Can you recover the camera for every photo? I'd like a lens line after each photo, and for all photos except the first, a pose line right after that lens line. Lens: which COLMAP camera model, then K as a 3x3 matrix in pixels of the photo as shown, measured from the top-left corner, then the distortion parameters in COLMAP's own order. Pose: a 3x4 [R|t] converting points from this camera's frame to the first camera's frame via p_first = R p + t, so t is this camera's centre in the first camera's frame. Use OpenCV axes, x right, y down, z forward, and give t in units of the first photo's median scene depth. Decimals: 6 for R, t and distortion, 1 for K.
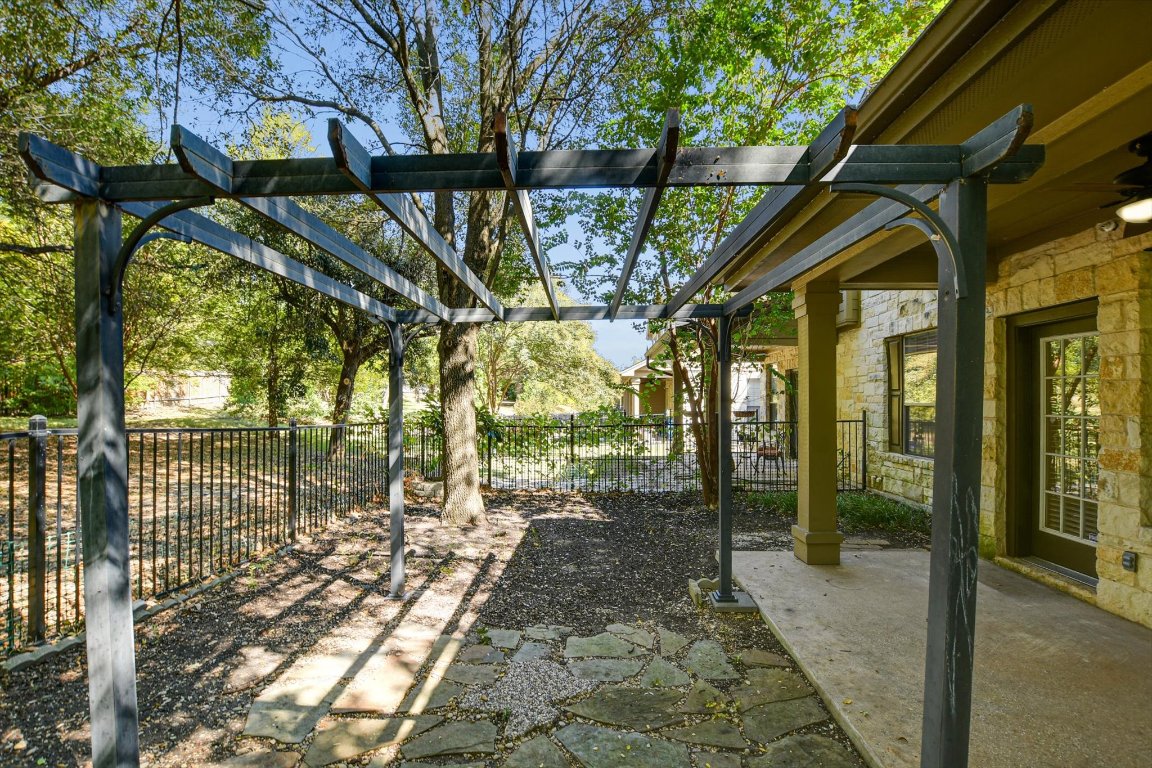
lens RADIAL K [[506.5, 0, 567.2], [0, 506.5, 393.2], [0, 0, 1]] dist [-0.030976, 0.000920]
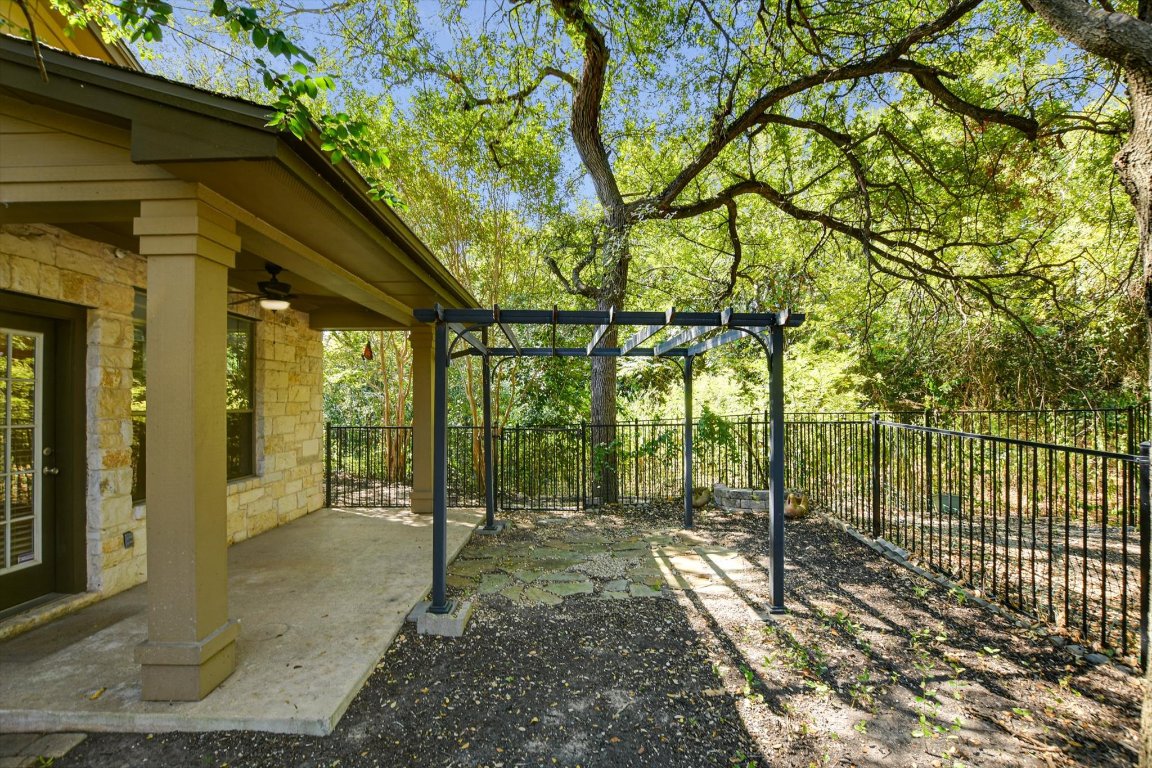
lens RADIAL K [[506.5, 0, 567.2], [0, 506.5, 393.2], [0, 0, 1]] dist [-0.030976, 0.000920]
pose [[-0.997915, 0.000148, -0.064545, 0.136339], [0.002275, 0.999457, -0.032874, 0.021967], [0.064505, -0.032952, -0.997373, 2.104367]]
